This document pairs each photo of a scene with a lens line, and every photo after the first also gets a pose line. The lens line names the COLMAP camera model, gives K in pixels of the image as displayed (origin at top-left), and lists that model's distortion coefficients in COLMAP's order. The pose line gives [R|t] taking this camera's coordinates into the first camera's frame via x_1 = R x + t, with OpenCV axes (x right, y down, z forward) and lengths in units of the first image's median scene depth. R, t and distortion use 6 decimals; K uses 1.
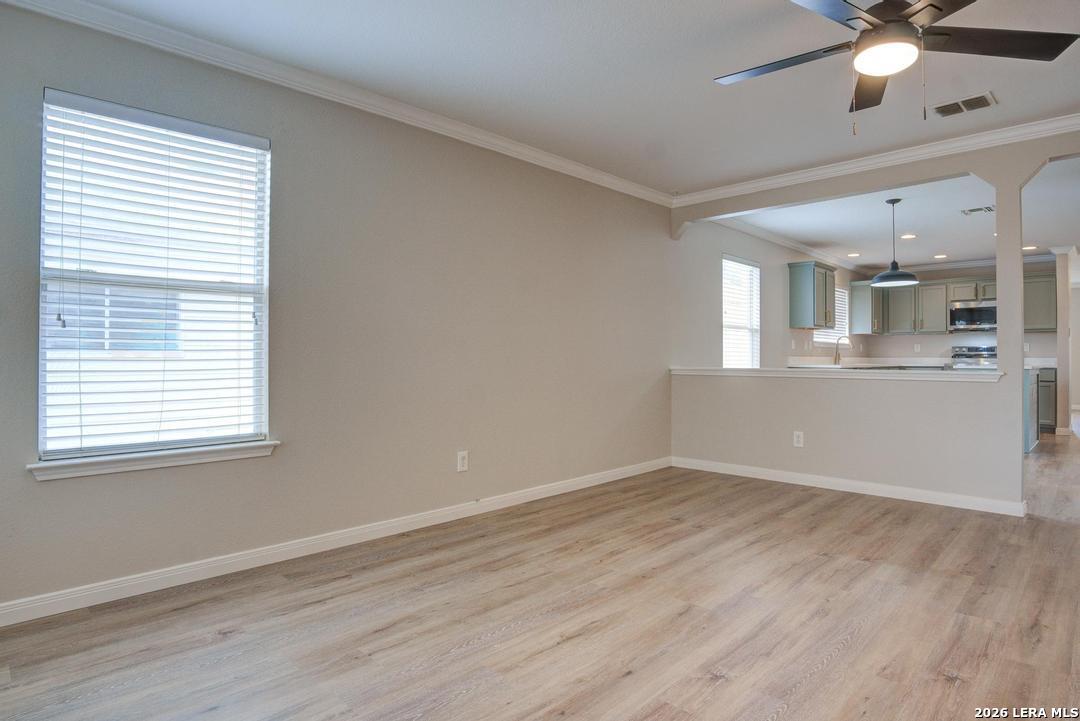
lens RADIAL K [[598.7, 0, 539.0], [0, 598.7, 356.3], [0, 0, 1]] dist [-0.040333, 0.003242]
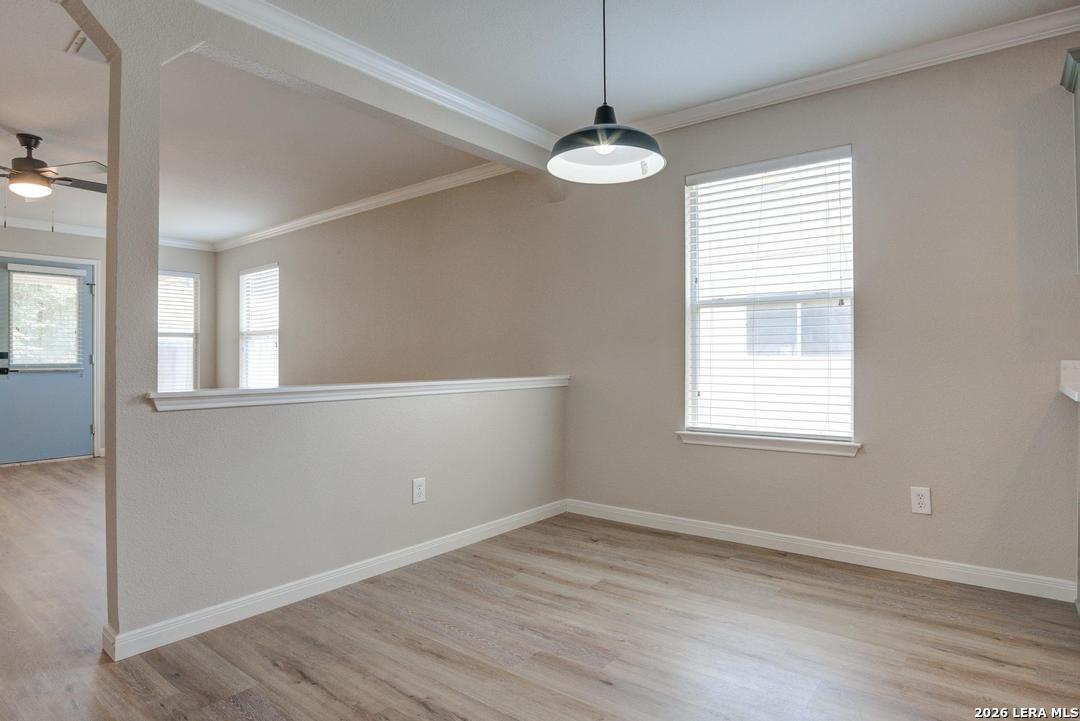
lens RADIAL K [[598.7, 0, 542.6], [0, 598.7, 360.8], [0, 0, 1]] dist [-0.040333, 0.003242]
pose [[0.106133, 0.006075, -0.994333, 2.163480], [-0.000695, 0.999982, 0.006035, -0.023436], [0.994352, 0.000051, 0.106135, 2.056487]]
